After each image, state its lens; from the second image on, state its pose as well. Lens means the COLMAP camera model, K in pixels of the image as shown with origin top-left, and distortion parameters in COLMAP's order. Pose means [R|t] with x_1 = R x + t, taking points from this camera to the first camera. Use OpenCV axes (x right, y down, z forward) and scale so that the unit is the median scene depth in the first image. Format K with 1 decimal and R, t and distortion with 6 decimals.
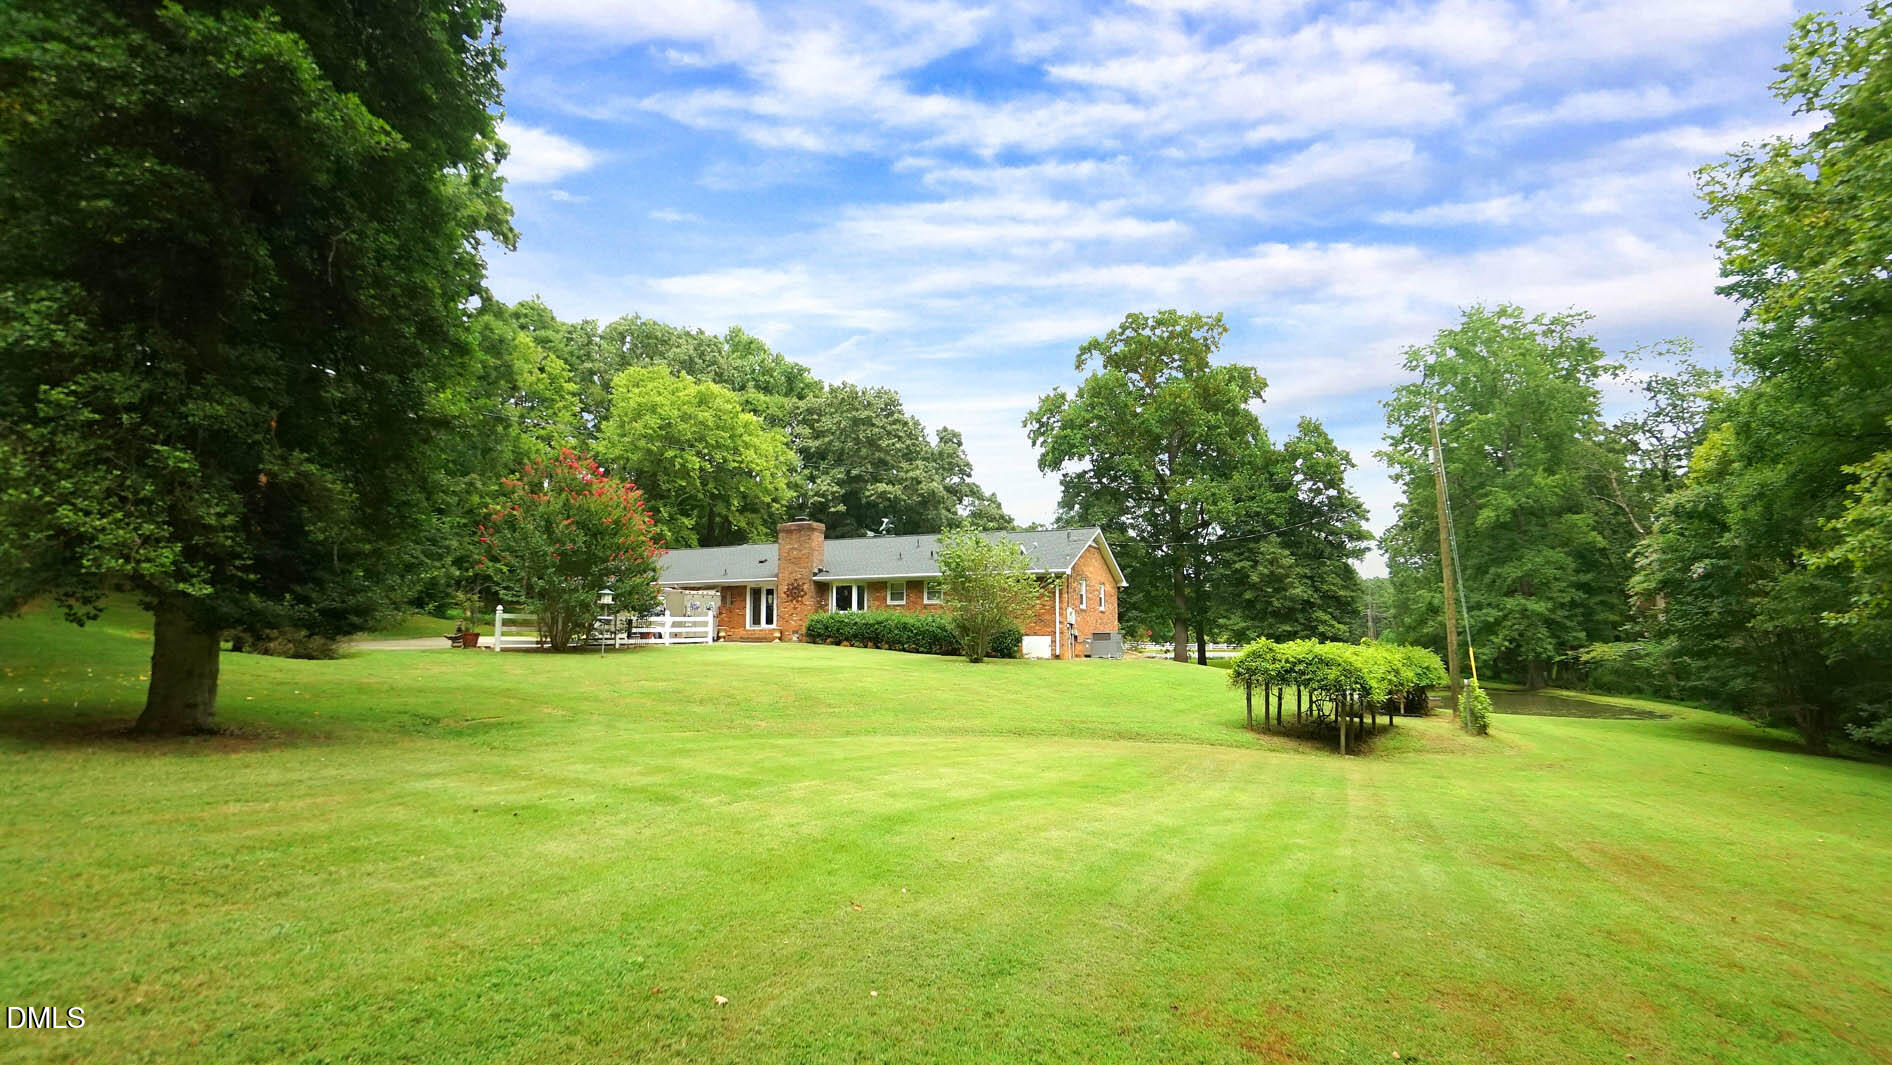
lens RADIAL K [[829.9, 0, 936.6], [0, 829.9, 538.8], [0, 0, 1]] dist [-0.062746, 0.021495]
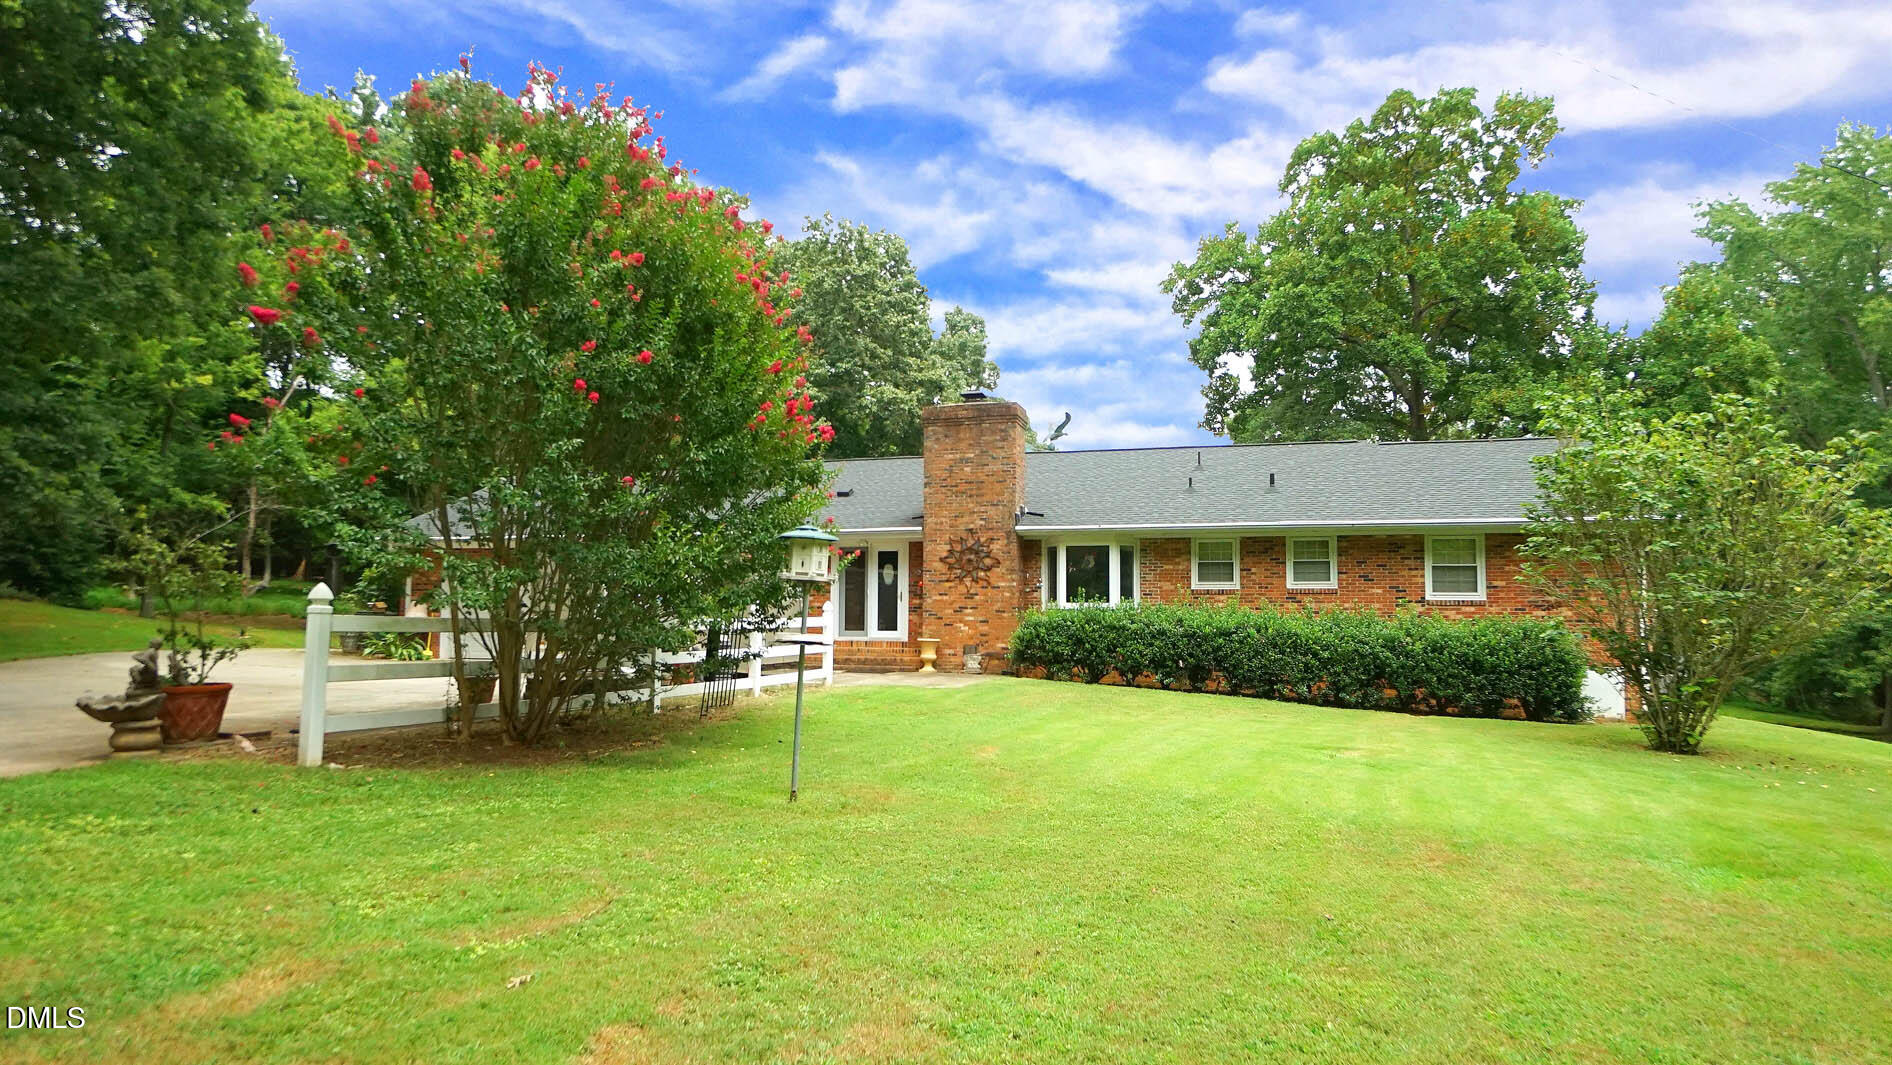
lens RADIAL K [[1106.2, 0, 944.3], [0, 1106.2, 523.4], [0, 0, 1]] dist [-0.003531, 0.022095]
pose [[0.991958, 0.020322, 0.124923, -0.260442], [-0.023101, 0.999516, 0.020833, 0.033663], [-0.124440, -0.023552, 0.991948, 0.418891]]
